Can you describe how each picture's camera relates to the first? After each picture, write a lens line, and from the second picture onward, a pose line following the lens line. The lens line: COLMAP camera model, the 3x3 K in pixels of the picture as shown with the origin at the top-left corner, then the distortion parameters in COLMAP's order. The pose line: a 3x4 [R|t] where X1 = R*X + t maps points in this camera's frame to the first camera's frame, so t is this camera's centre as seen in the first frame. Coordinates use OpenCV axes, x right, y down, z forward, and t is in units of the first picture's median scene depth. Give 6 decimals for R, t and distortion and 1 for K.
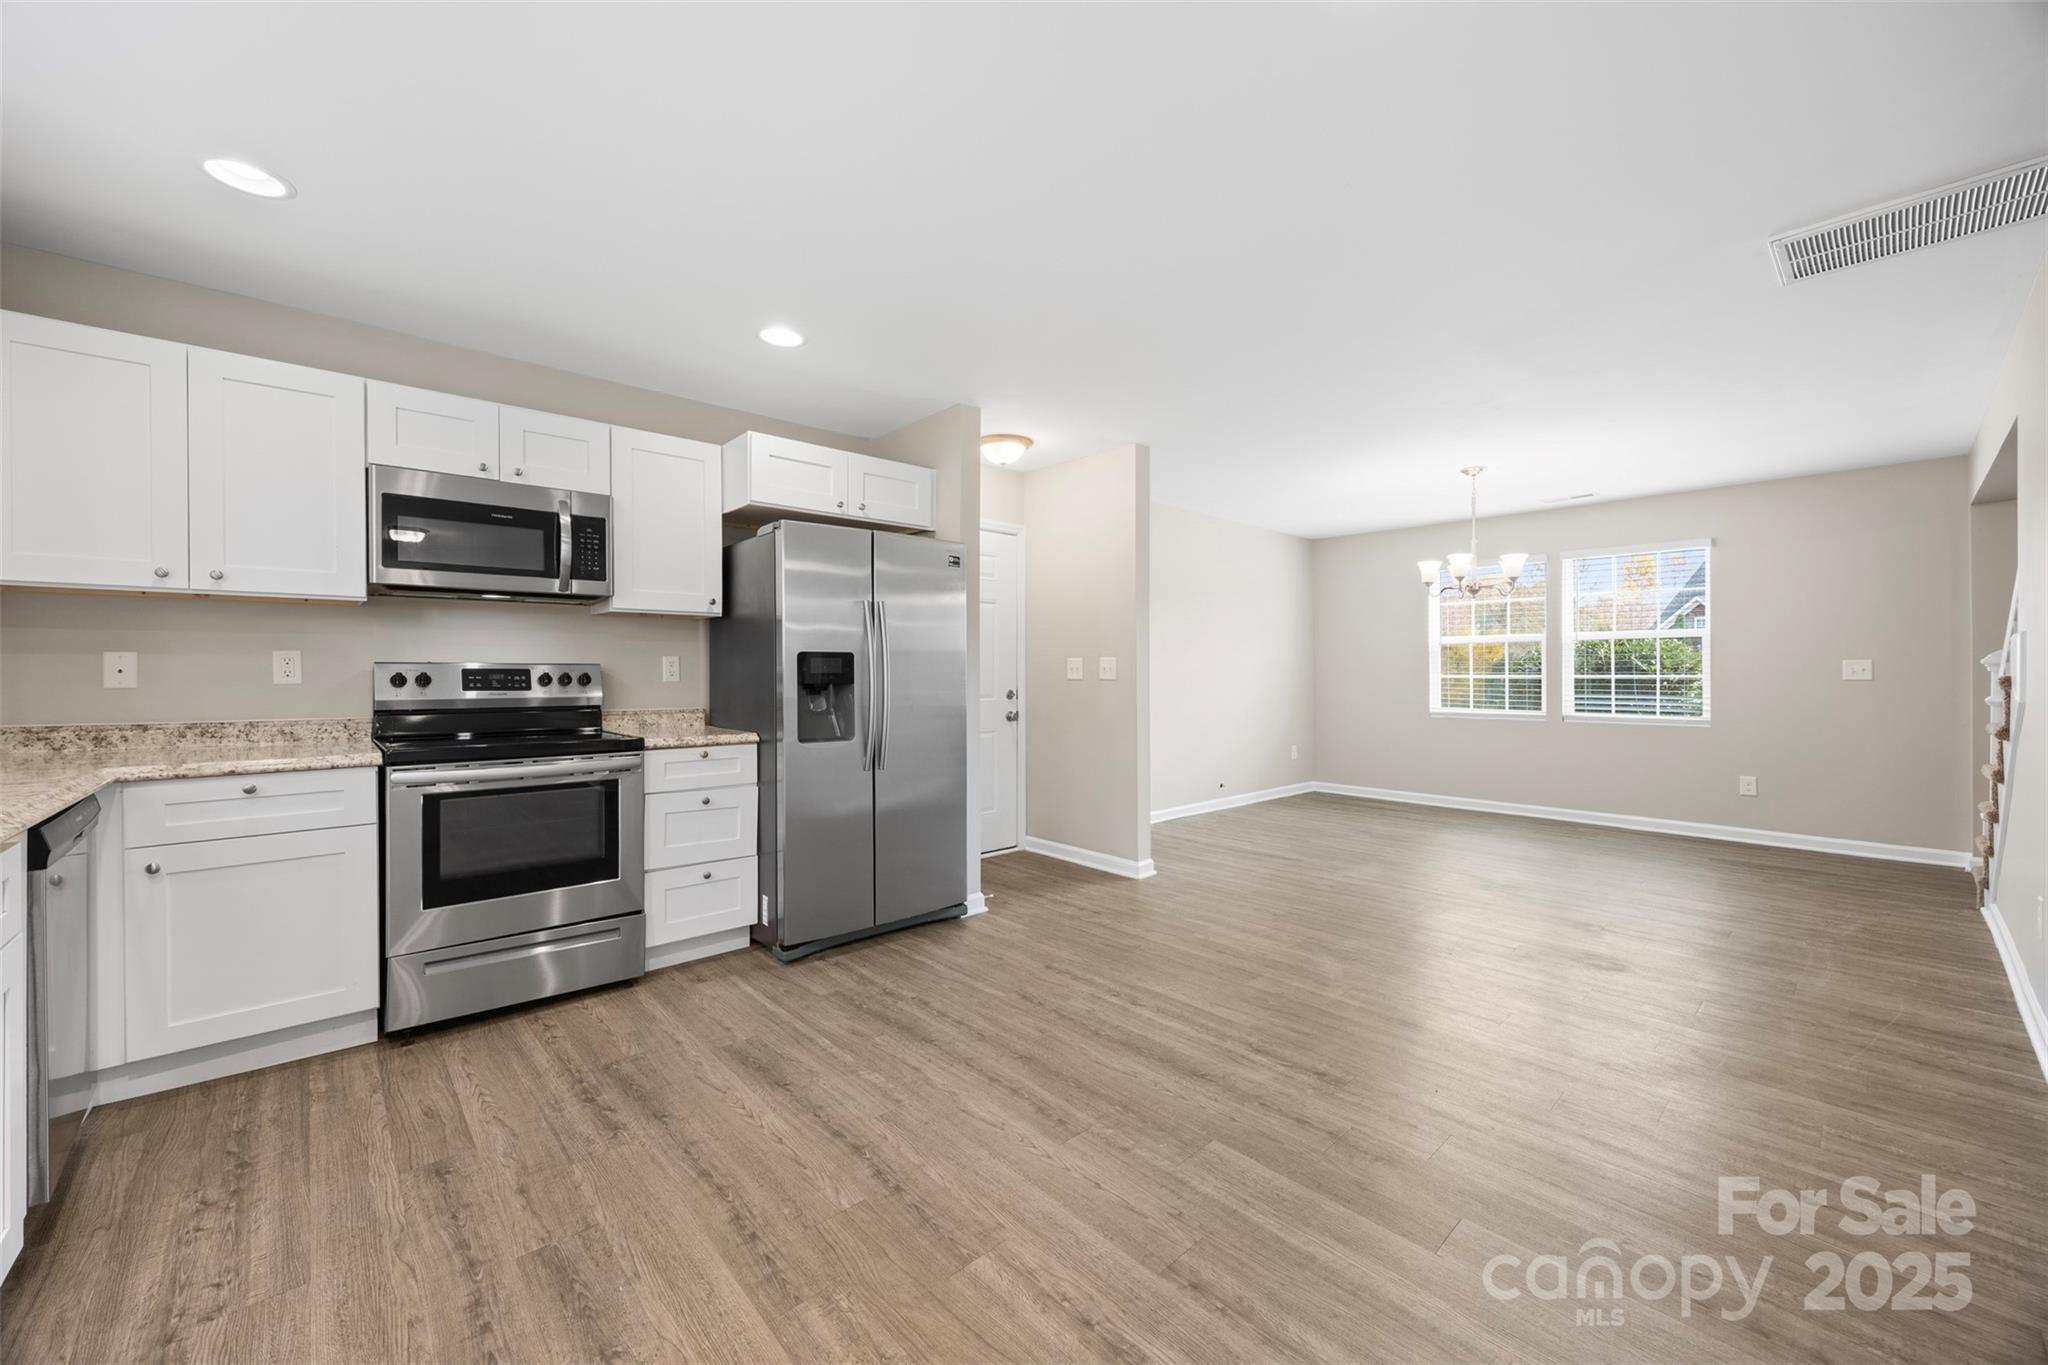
lens RADIAL K [[783.8, 0, 1022.8], [0, 783.8, 672.8], [0, 0, 1]] dist [0.000153, -0.000066]
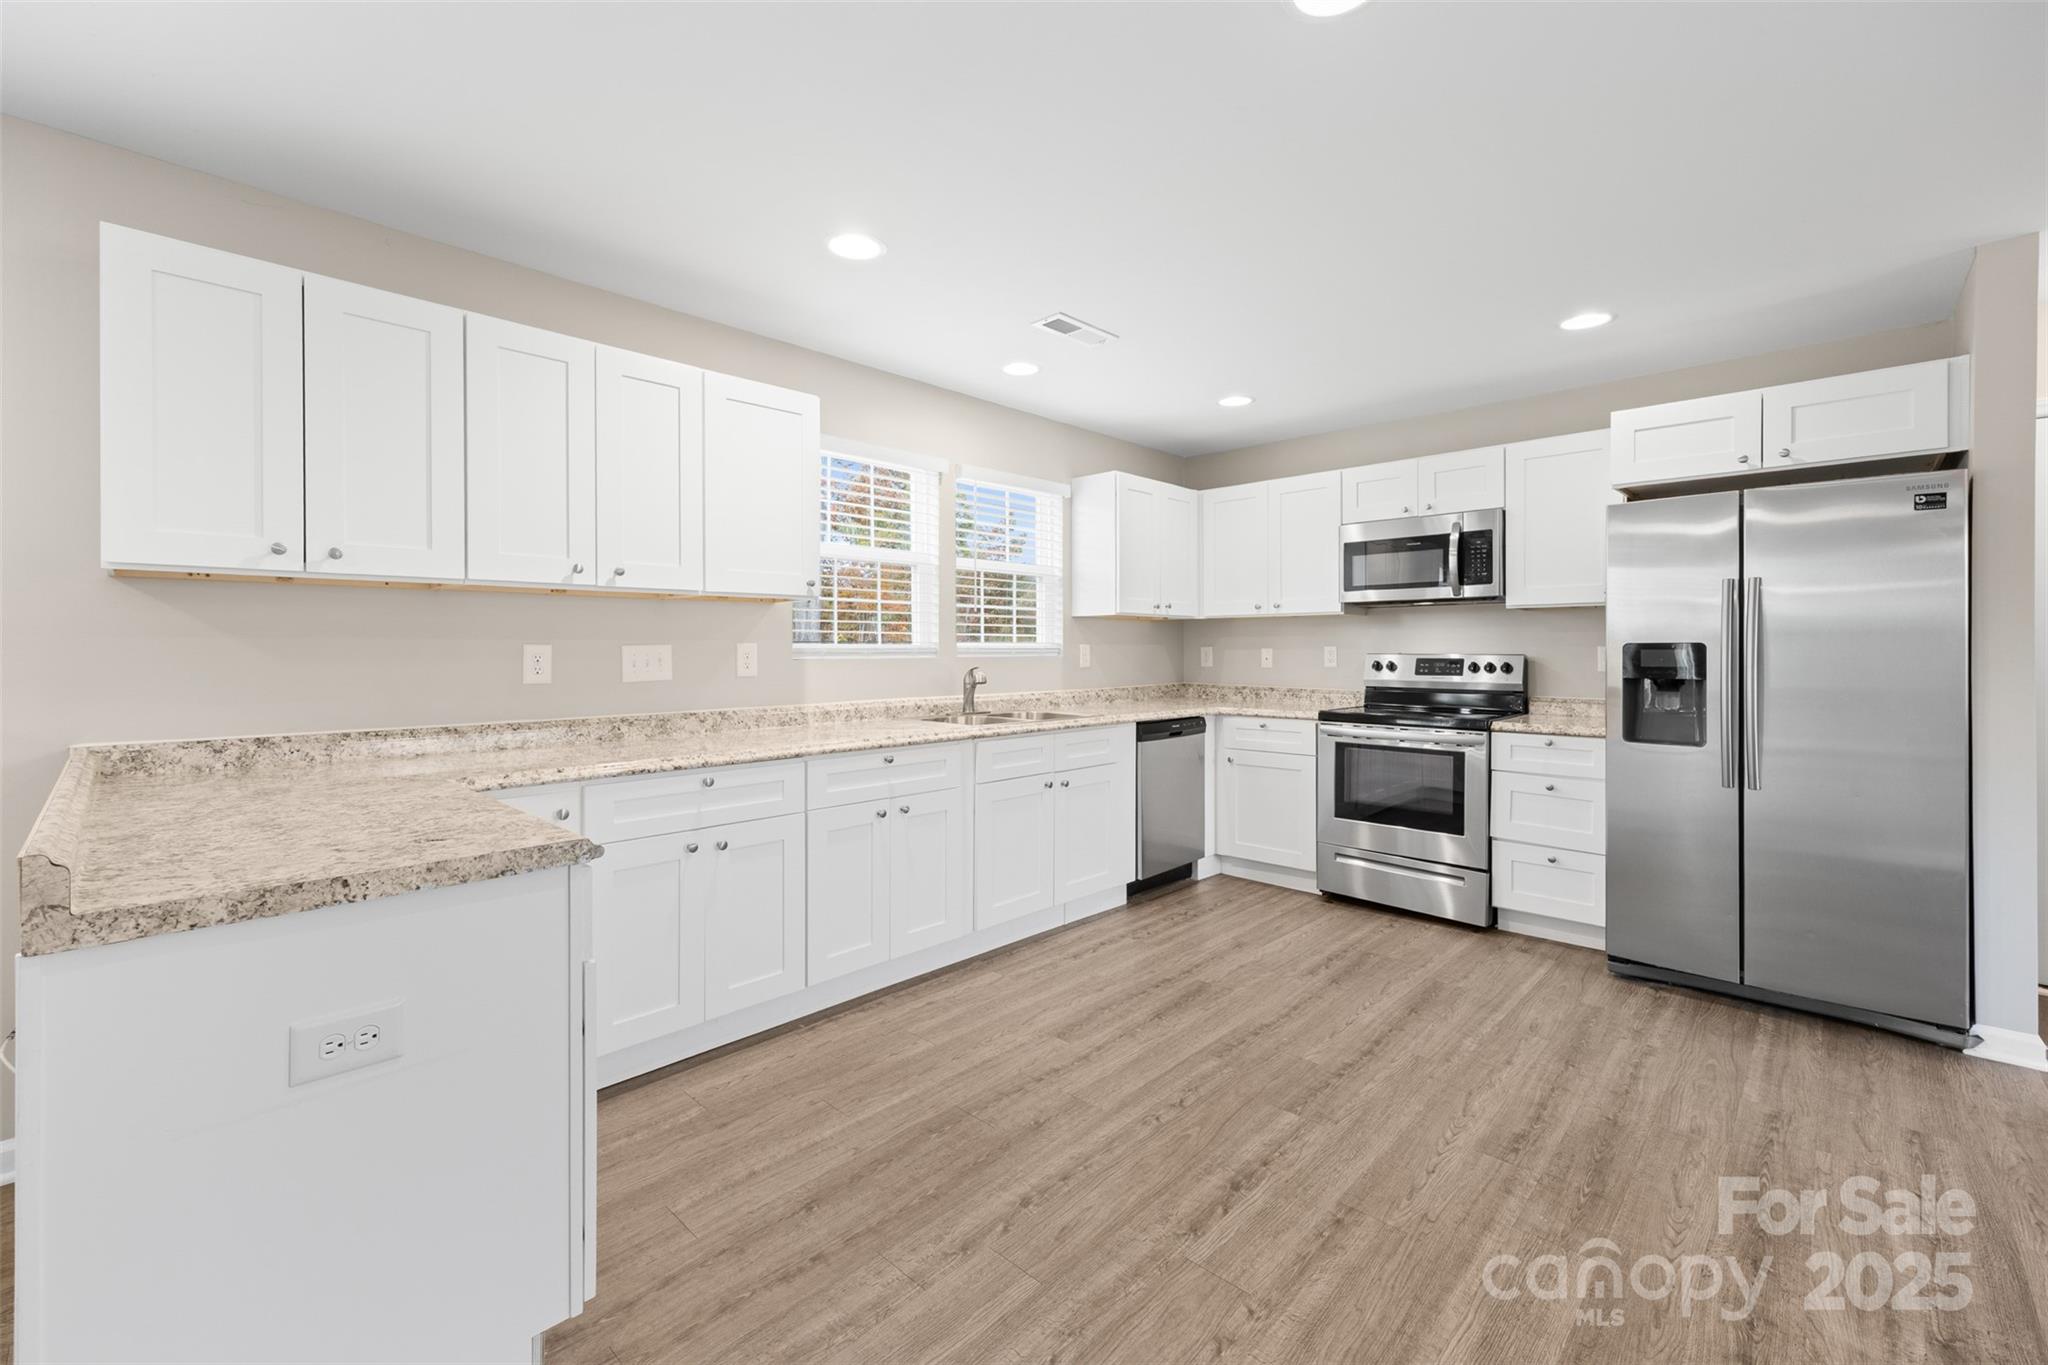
lens RADIAL K [[848.9, 0, 1014.3], [0, 848.9, 651.7], [0, 0, 1]] dist [0.001896, 0.000104]
pose [[0.064141, 0.002210, -0.997938, 0.738453], [-0.001451, 0.999997, 0.002121, -0.019816], [0.997940, 0.001312, 0.064144, 0.239107]]
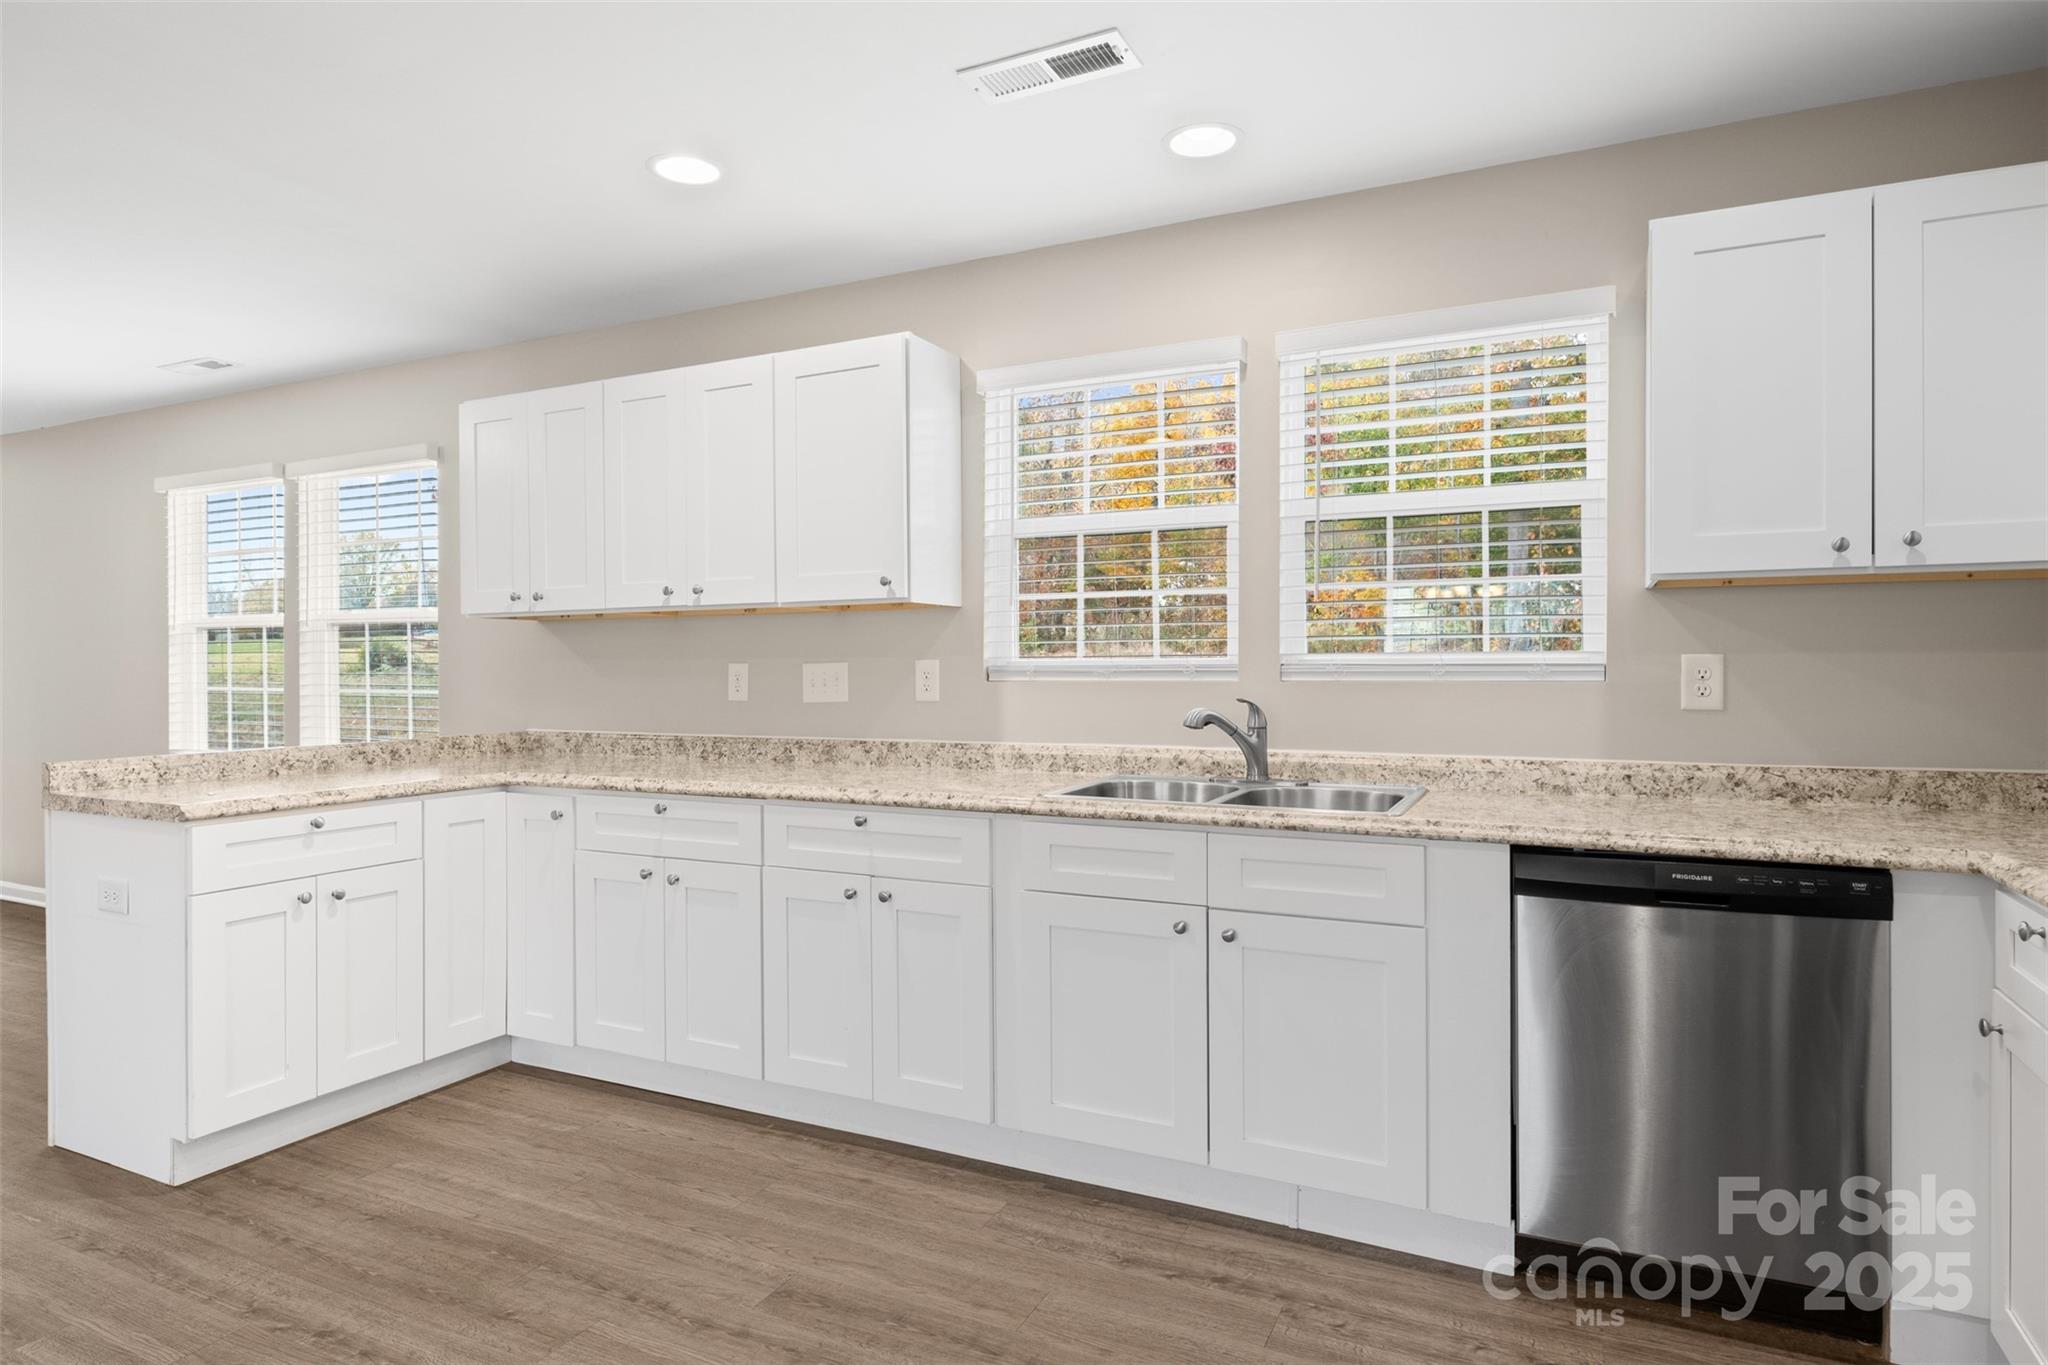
lens RADIAL K [[1146.8, 0, 1016.0], [0, 1146.8, 671.3], [0, 0, 1]] dist [-0.001257, -0.001207]
pose [[-0.929315, 0.005532, -0.369246, -0.068166], [0.002750, 0.999964, 0.008059, -0.025660], [0.369277, 0.006474, -0.929297, 1.149656]]
